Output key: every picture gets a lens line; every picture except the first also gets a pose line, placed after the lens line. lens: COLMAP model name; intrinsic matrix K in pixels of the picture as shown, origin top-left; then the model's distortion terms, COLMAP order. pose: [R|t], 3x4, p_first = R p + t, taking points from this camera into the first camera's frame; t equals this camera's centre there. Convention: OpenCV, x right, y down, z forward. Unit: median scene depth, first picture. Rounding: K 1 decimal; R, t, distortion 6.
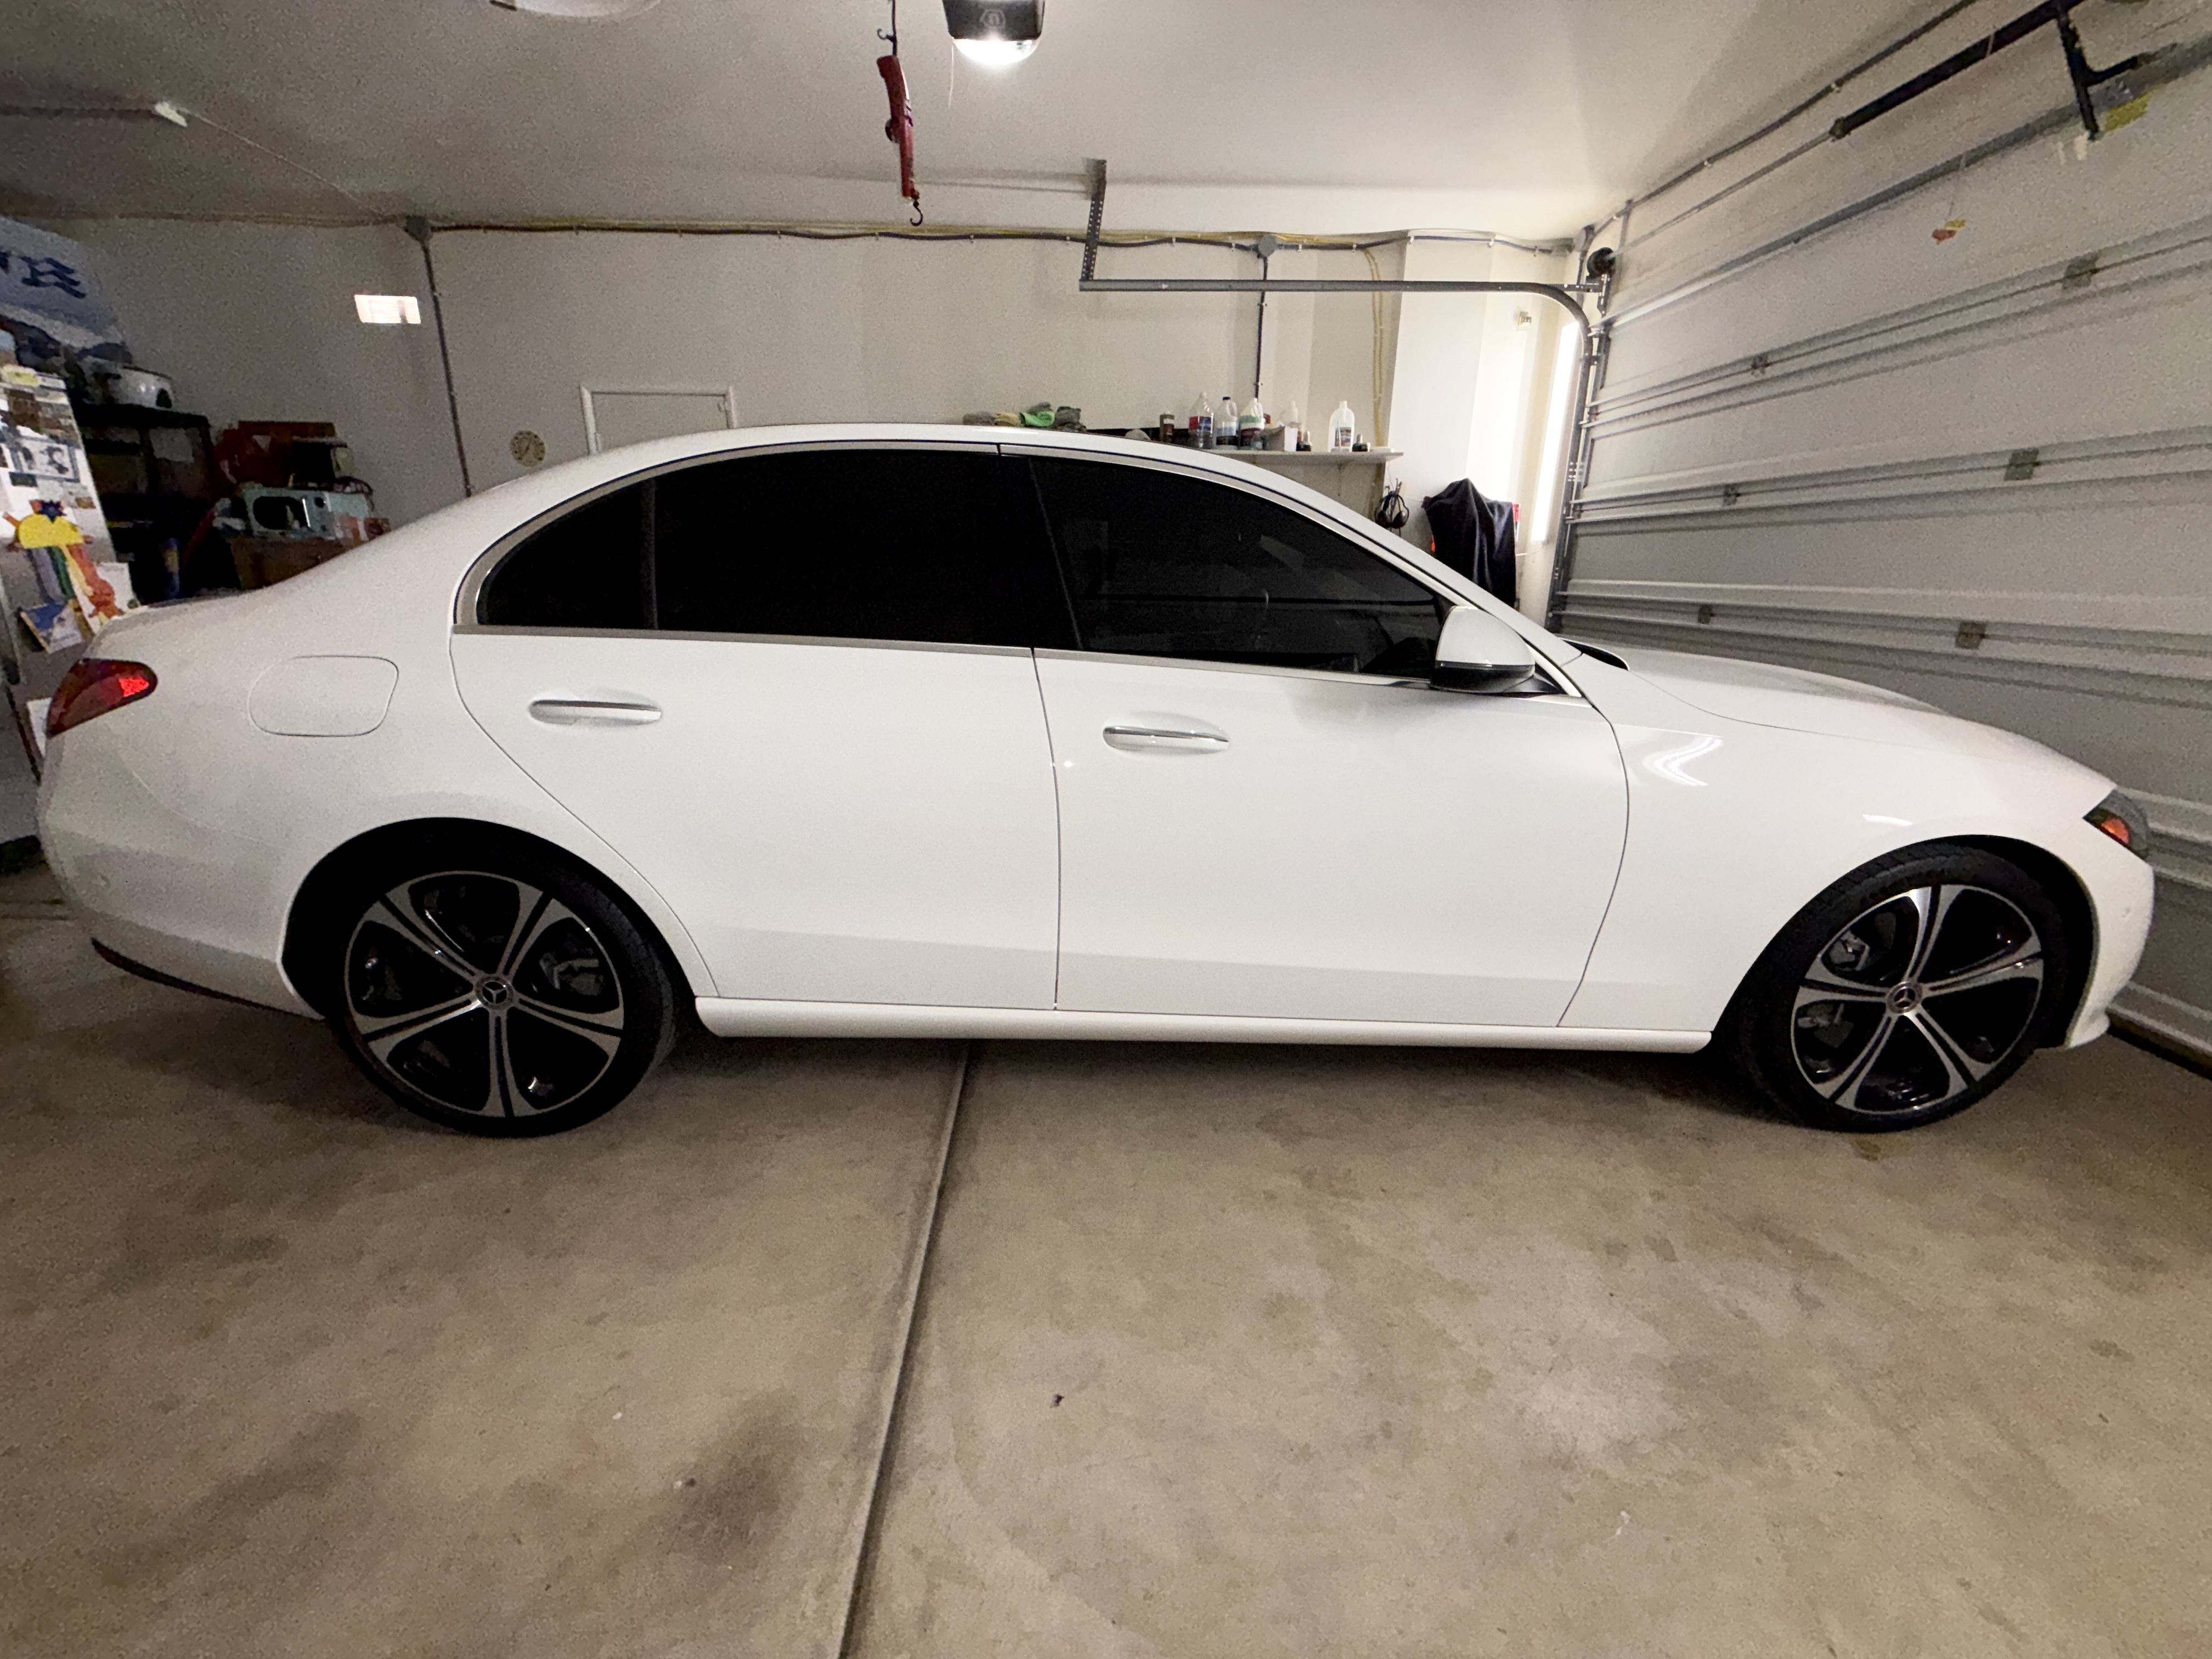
lens RADIAL K [[882.0, 0, 1106.0], [0, 882.0, 829.5], [0, 0, 1]] dist [-0.000016, -0.000004]
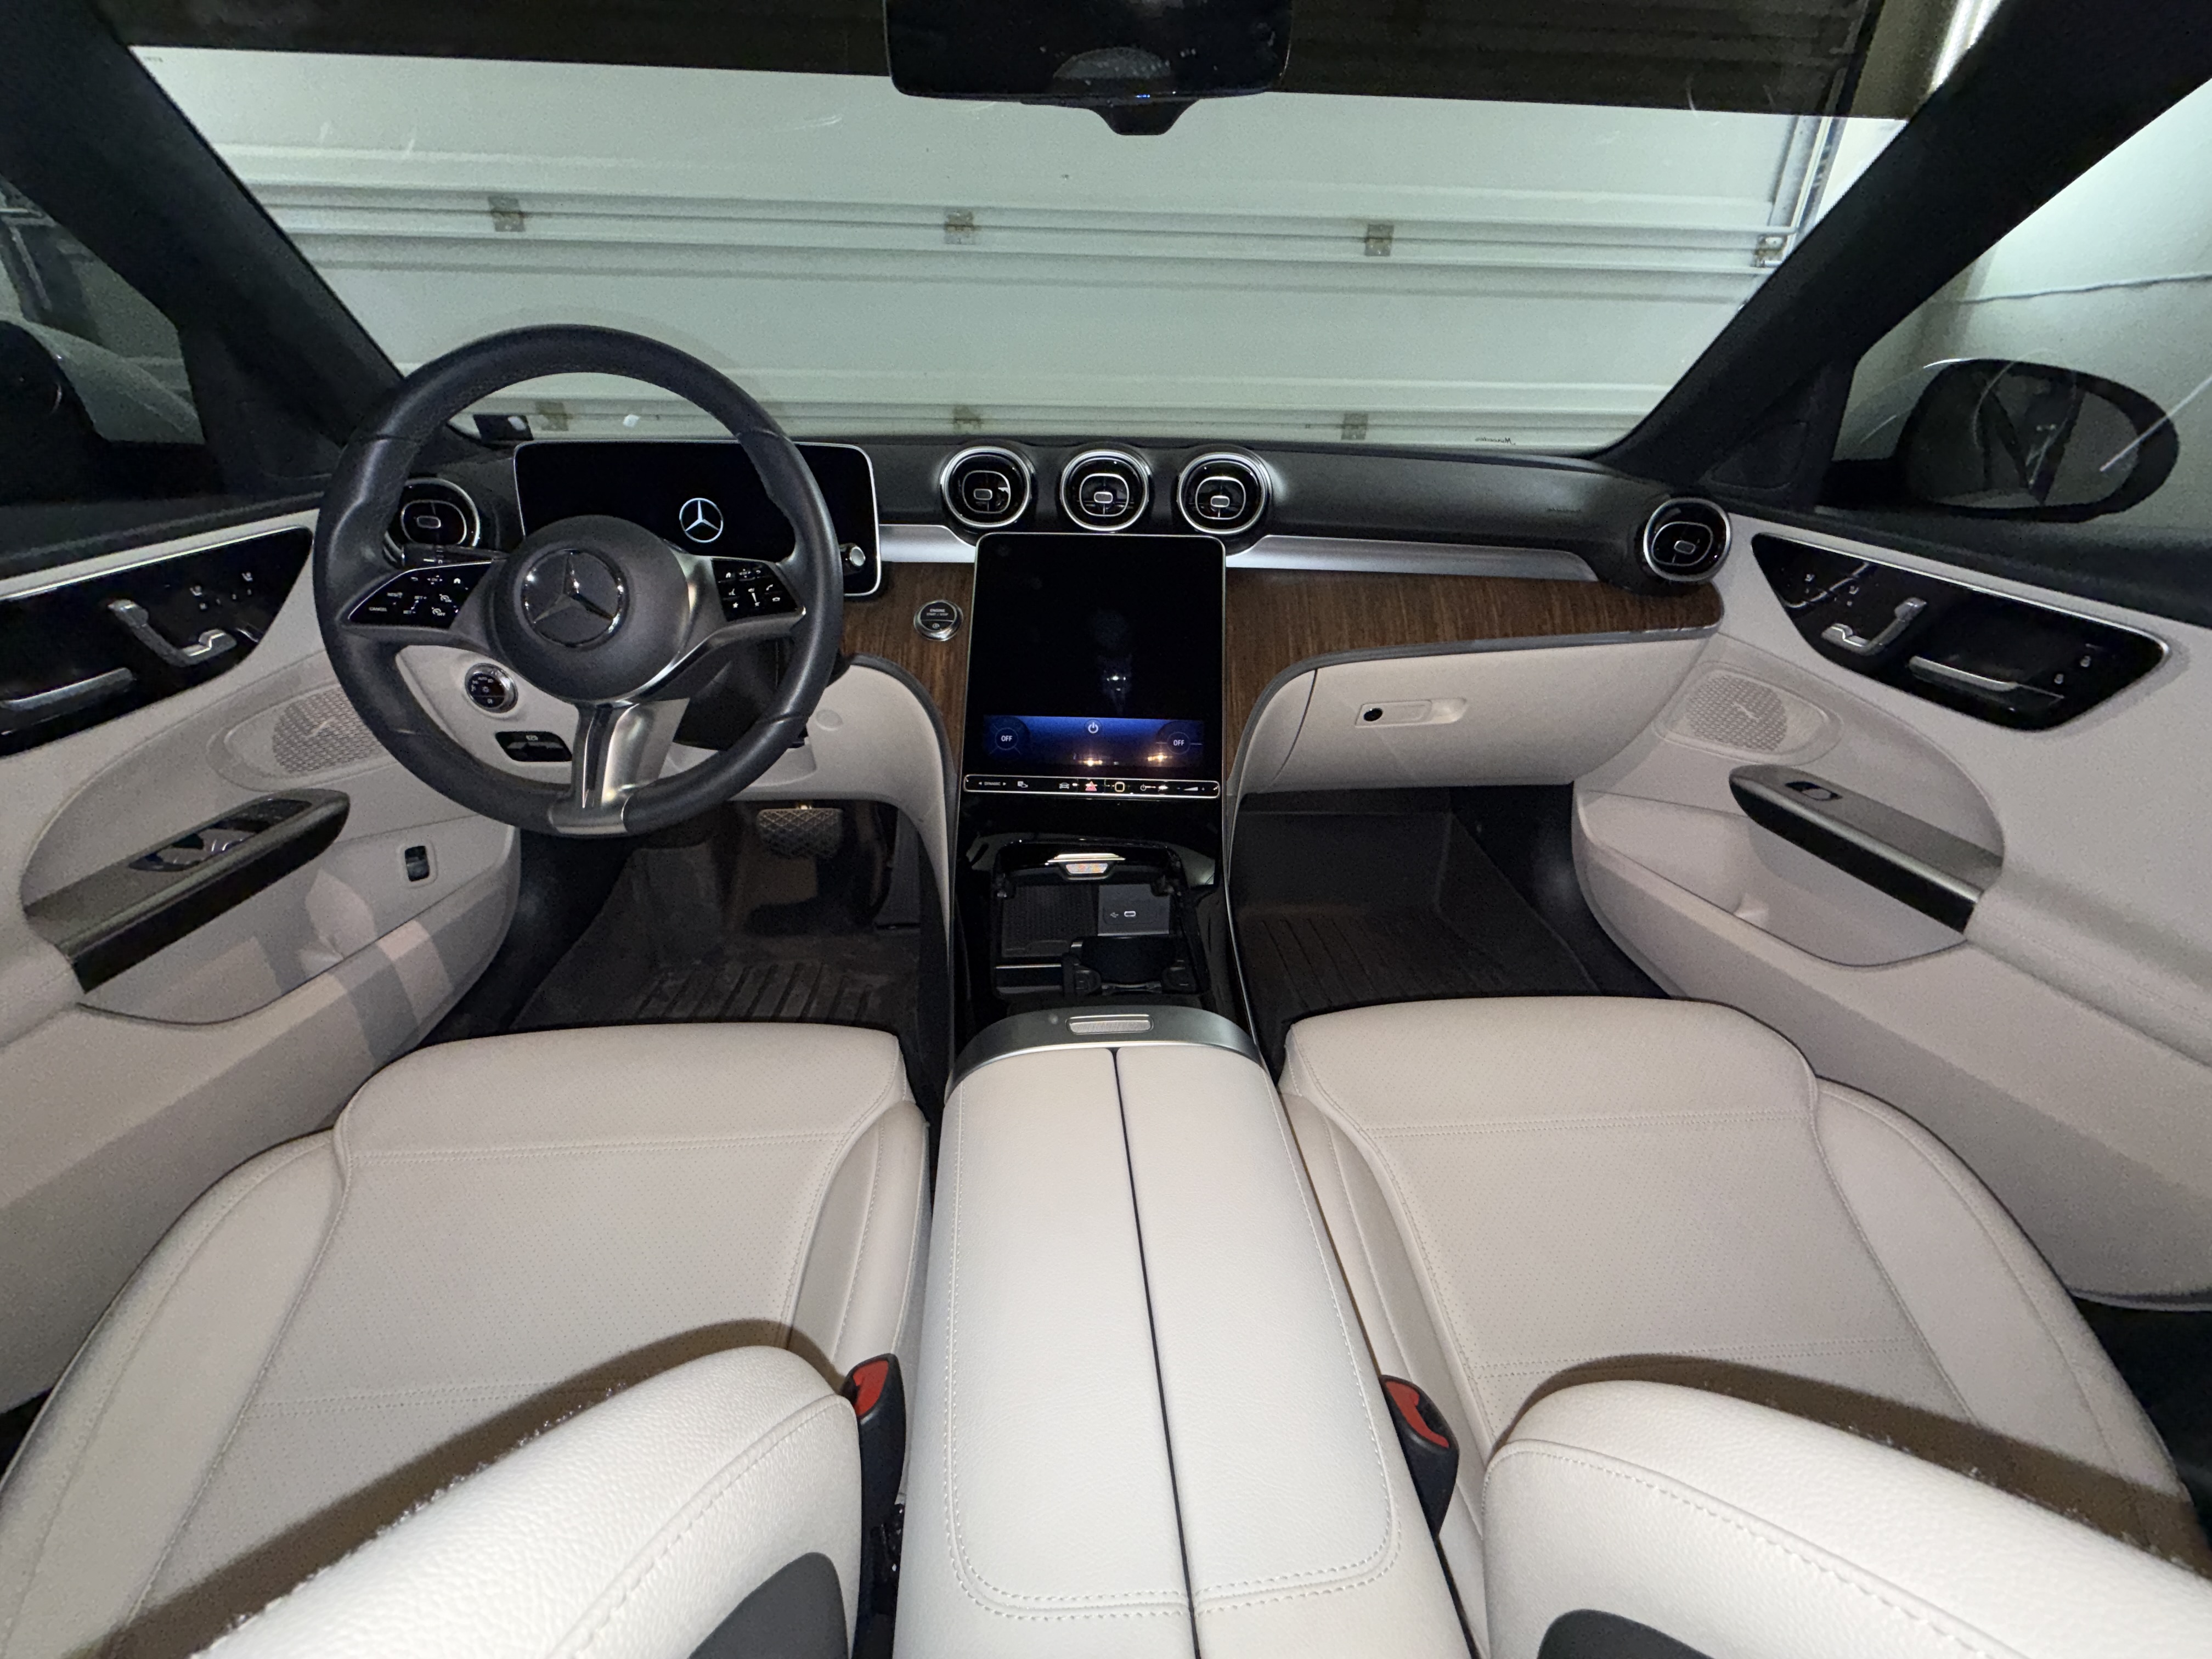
lens RADIAL K [[882.0, 0, 1106.0], [0, 882.0, 829.5], [0, 0, 1]] dist [-0.000016, -0.000004]
pose [[-0.016662, -0.477952, 0.878228, -0.062163], [0.270519, 0.843436, 0.464150, -0.182276], [-0.962570, 0.245311, 0.115242, 0.616159]]
